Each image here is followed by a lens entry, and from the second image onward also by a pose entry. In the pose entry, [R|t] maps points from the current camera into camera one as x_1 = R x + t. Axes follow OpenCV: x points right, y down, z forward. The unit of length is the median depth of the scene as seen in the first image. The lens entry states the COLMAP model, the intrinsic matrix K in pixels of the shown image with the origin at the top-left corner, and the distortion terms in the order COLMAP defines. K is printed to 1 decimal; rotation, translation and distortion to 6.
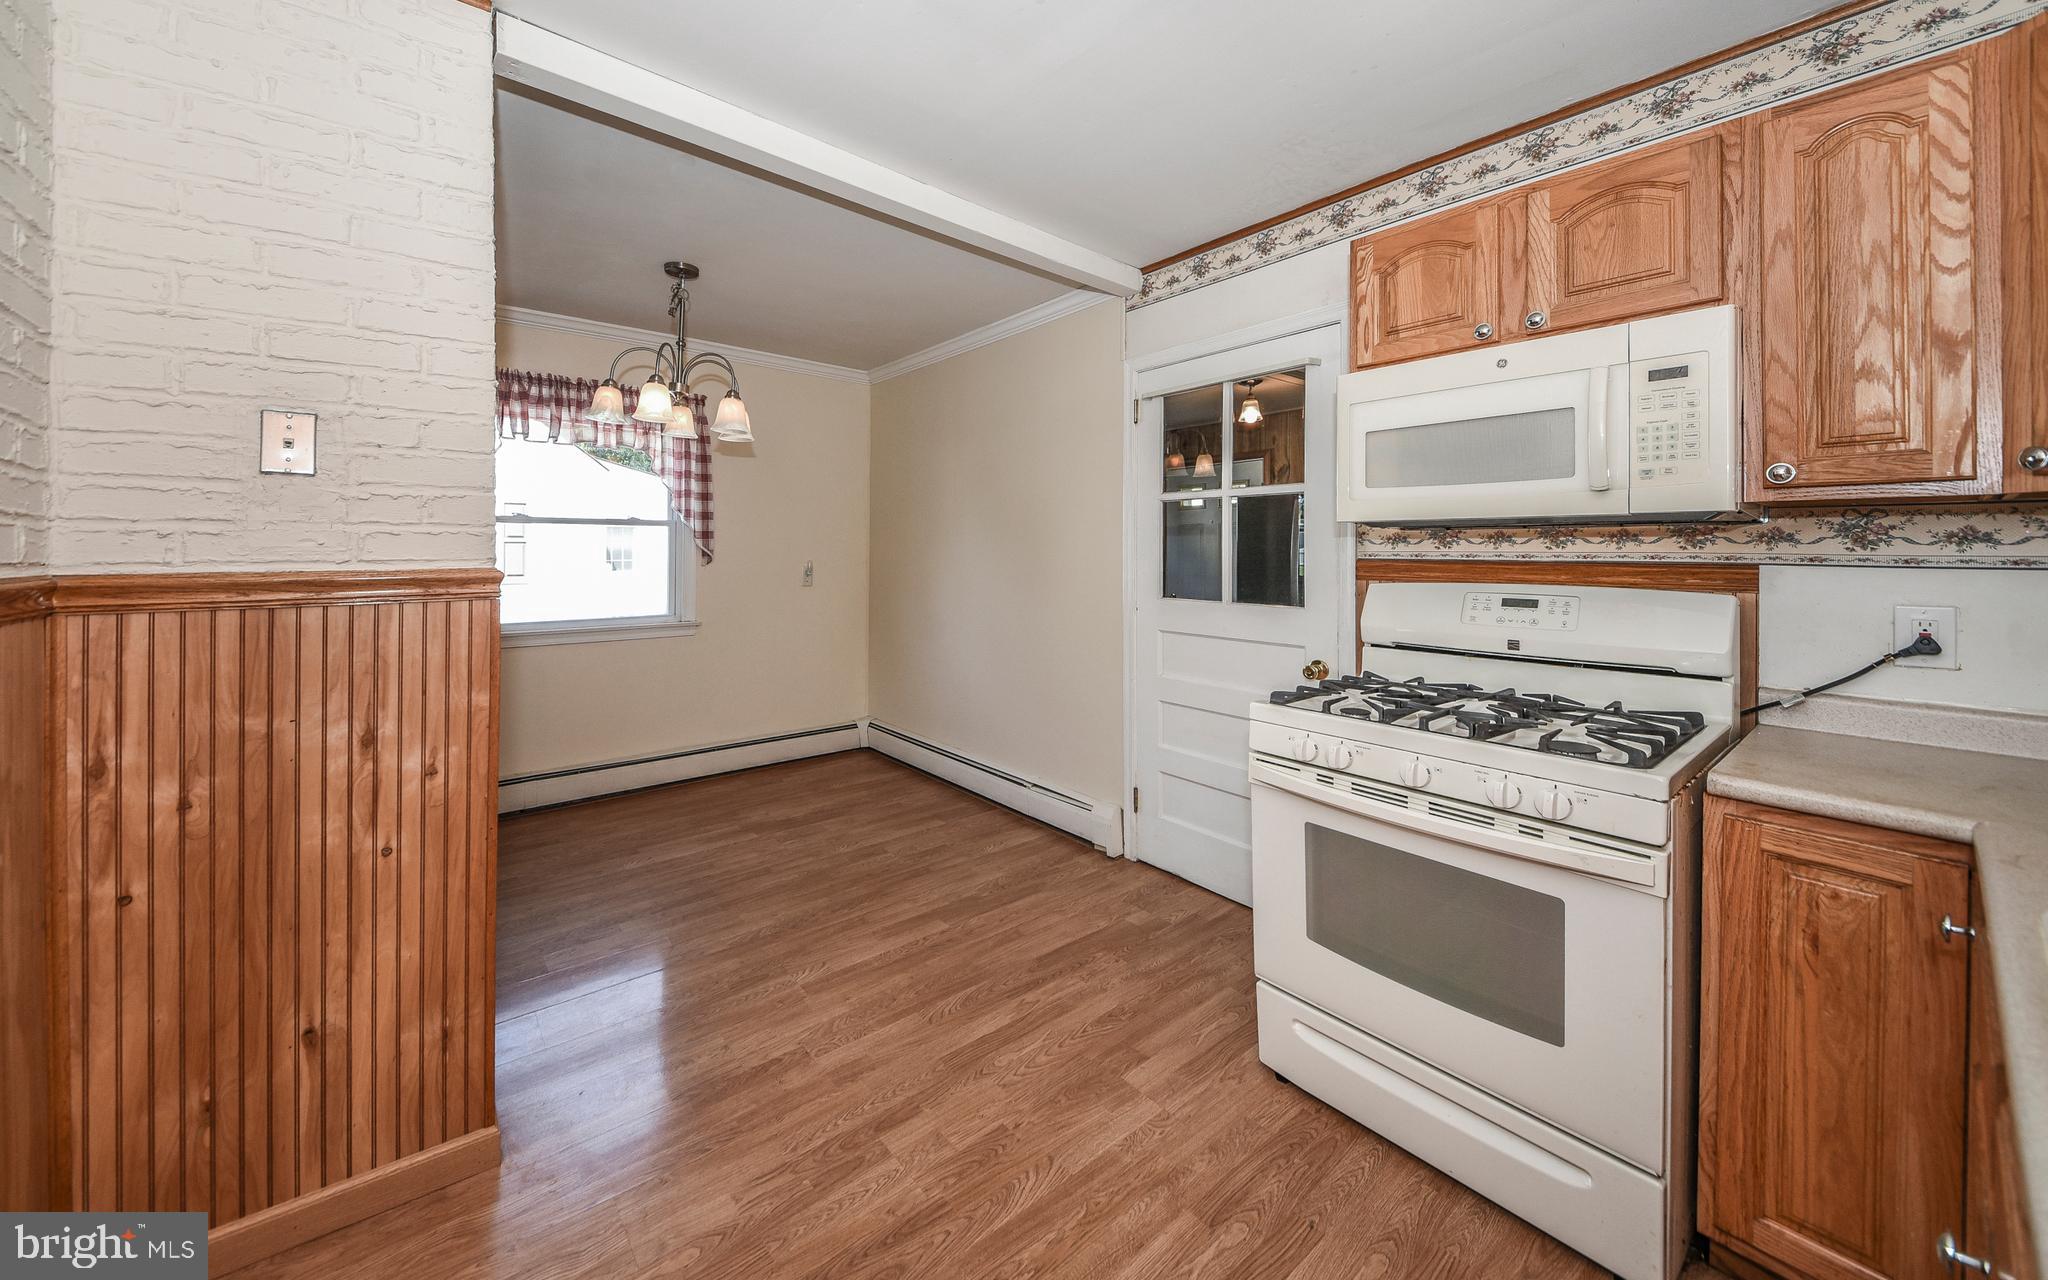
lens RADIAL K [[745.7, 0, 996.4], [0, 745.7, 548.1], [0, 0, 1]] dist [0.010151, -0.001092]
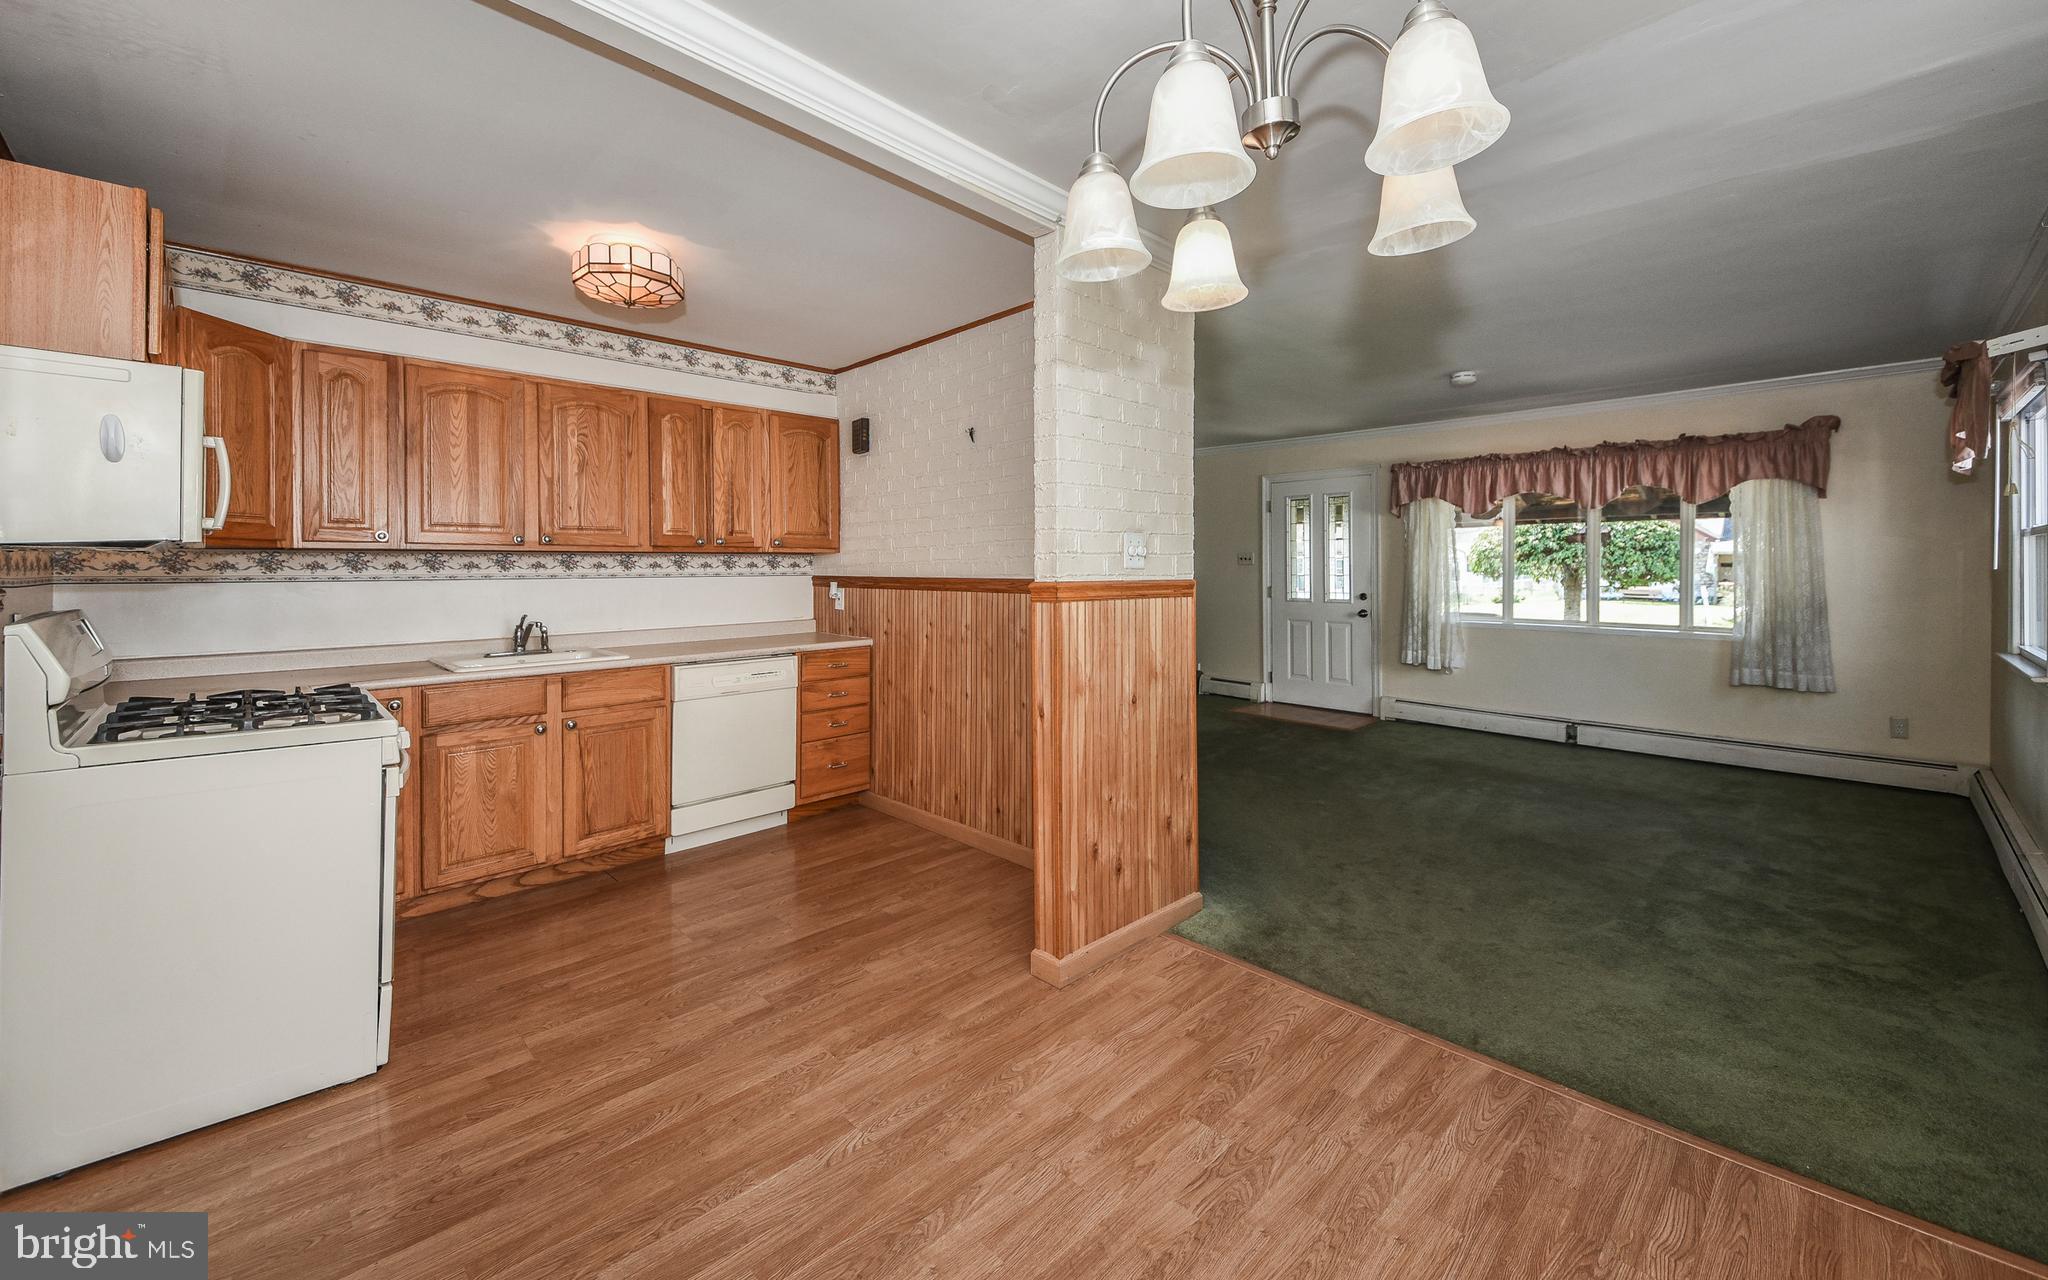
lens RADIAL K [[808.0, 0, 1045.7], [0, 808.0, 567.0], [0, 0, 1]] dist [0.016387, -0.002232]
pose [[-0.995147, 0.004906, -0.098274, -0.428036], [0.004597, 0.999984, 0.003373, -0.005767], [0.098289, 0.002905, -0.995154, 2.106196]]
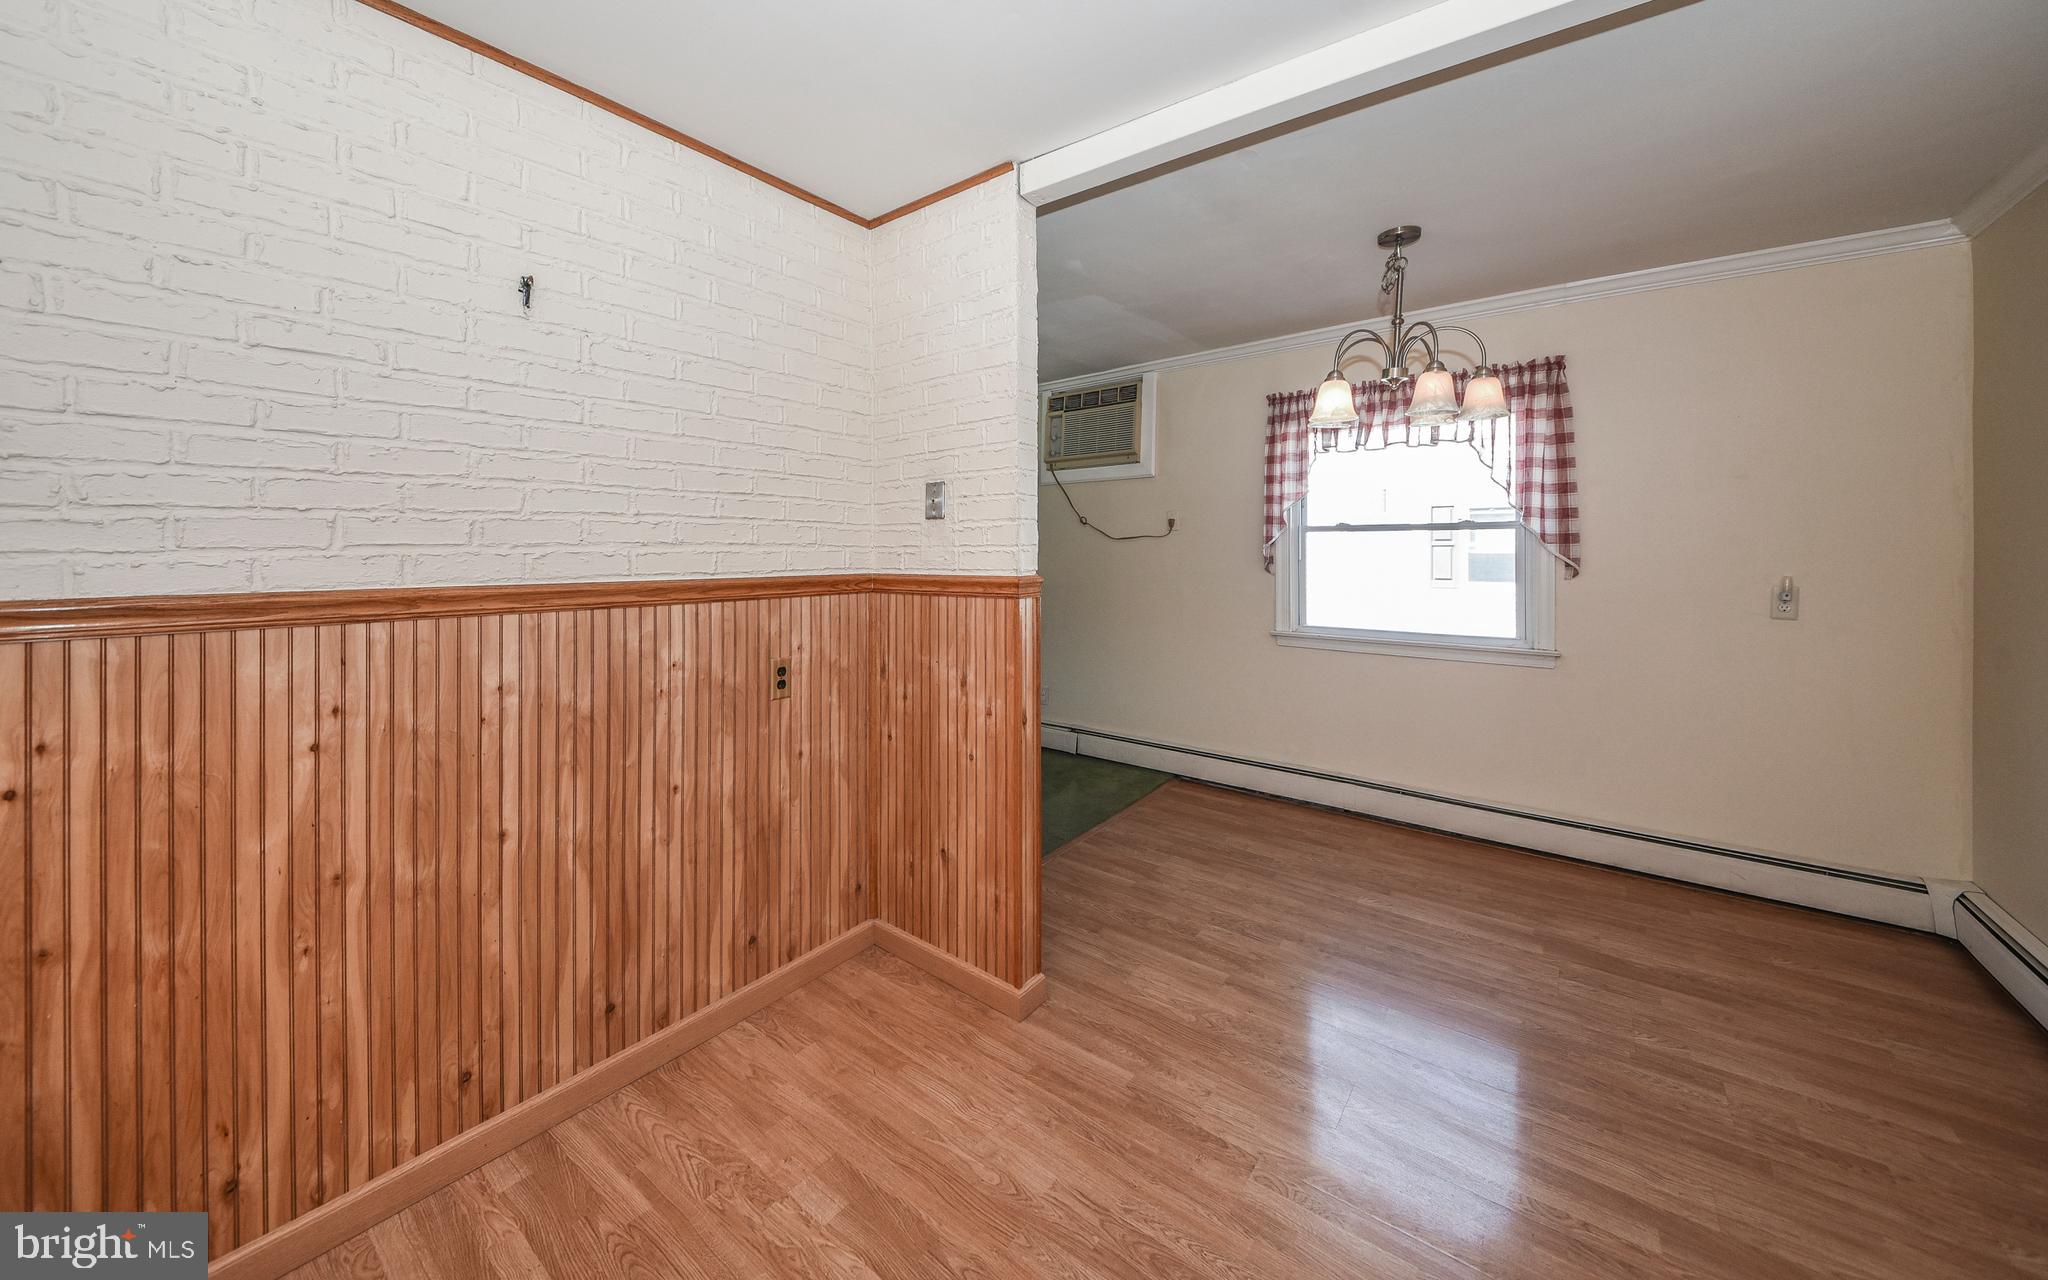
lens RADIAL K [[745.7, 0, 954.3], [0, 745.7, 544.1], [0, 0, 1]] dist [0.010151, -0.001092]
pose [[0.191320, -0.009557, -0.981481, 0.501070], [0.001531, 0.999954, -0.009439, -0.011827], [0.981527, 0.000303, 0.191326, 0.504007]]
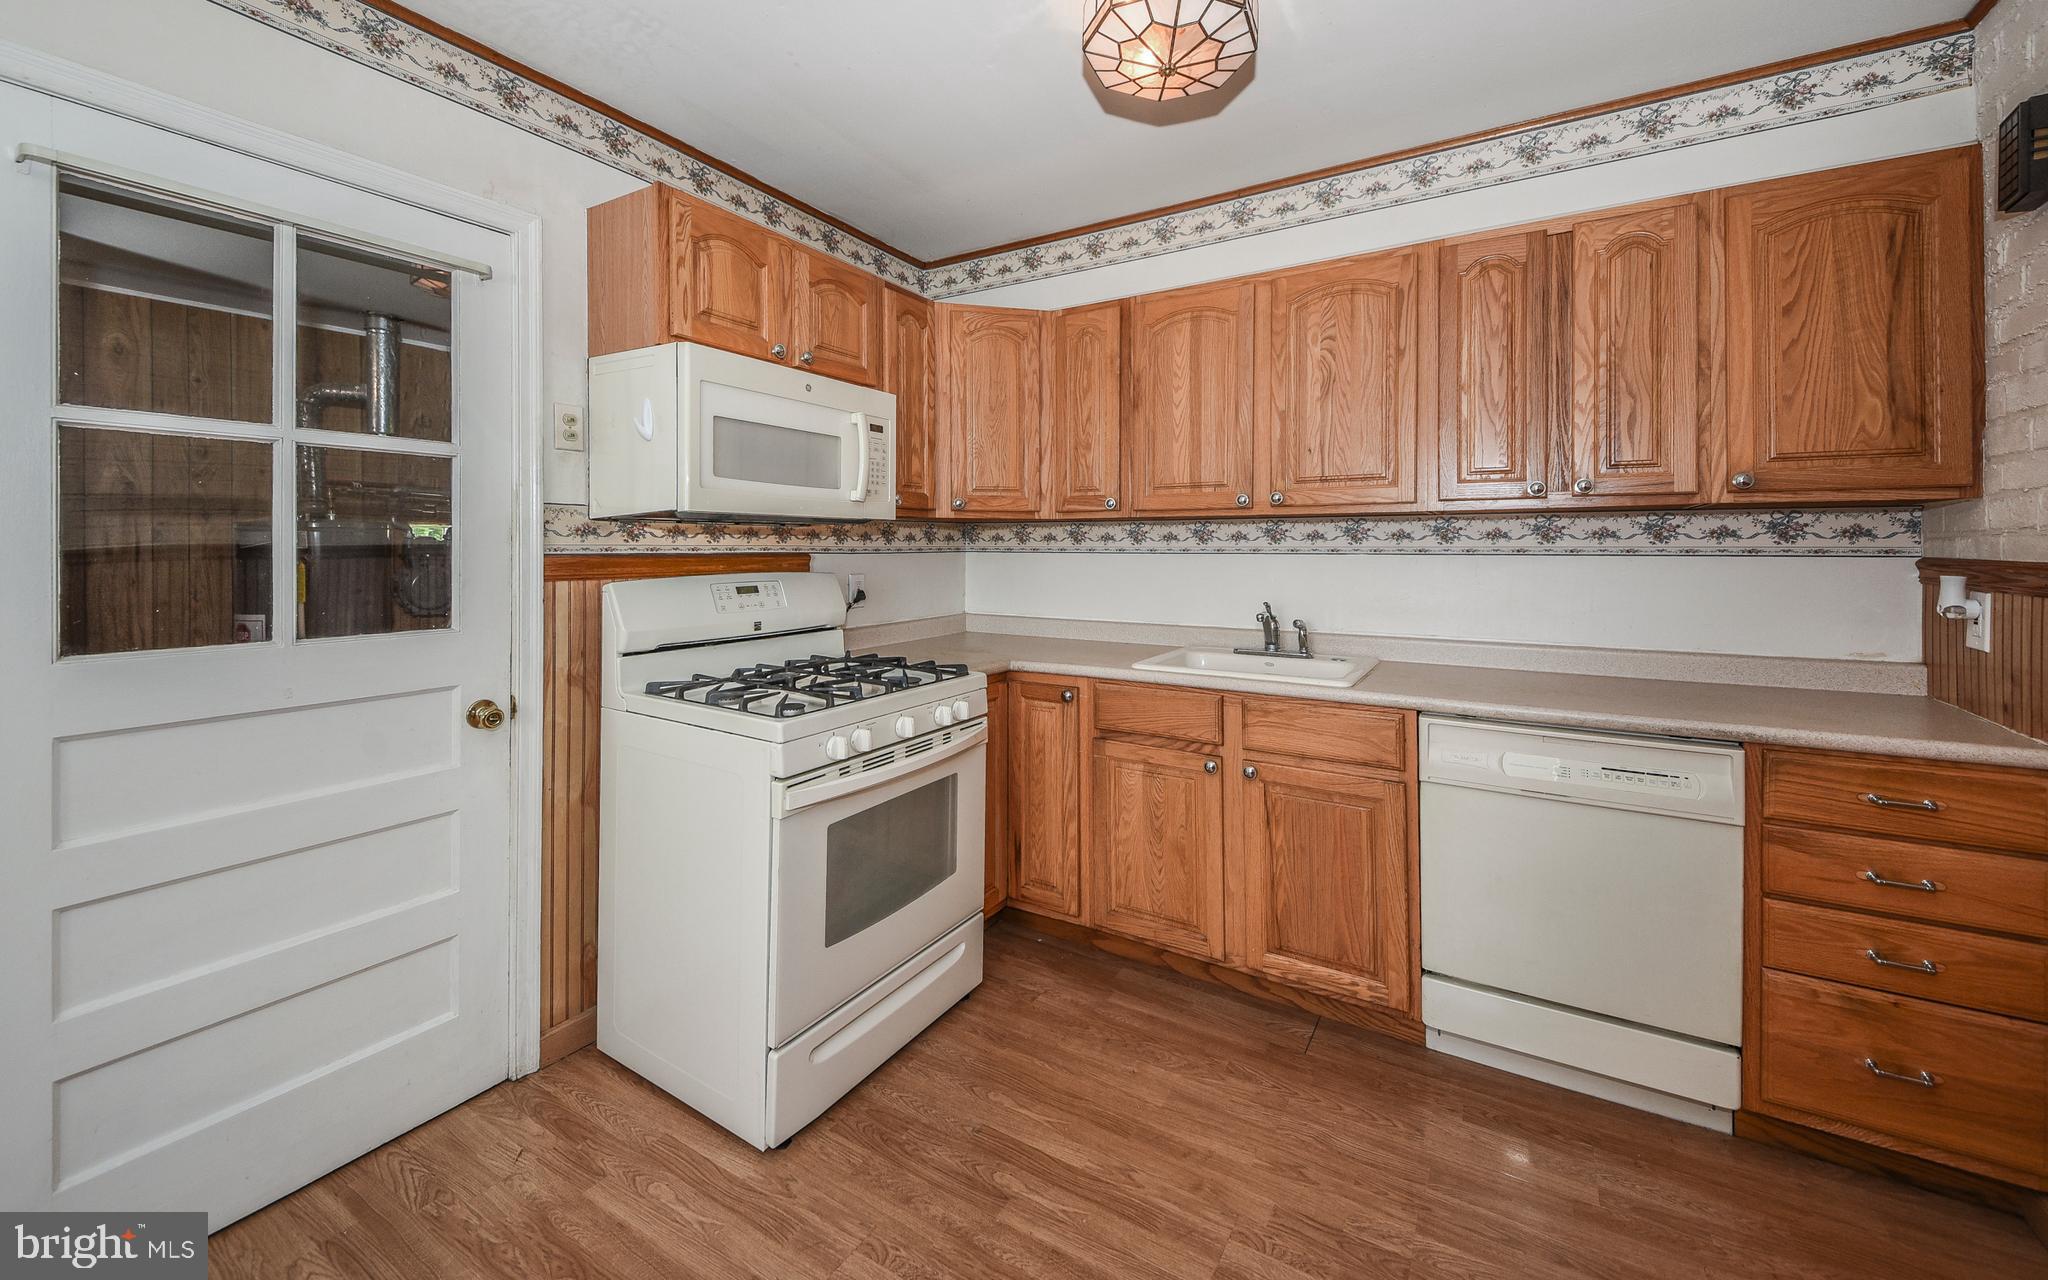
lens RADIAL K [[808.0, 0, 981.5], [0, 808.0, 540.8], [0, 0, 1]] dist [0.016387, -0.002232]
pose [[-0.315016, 0.006541, 0.949064, -0.566847], [0.003525, 0.999977, -0.005722, 0.006765], [-0.949080, 0.001543, -0.315031, 1.015389]]
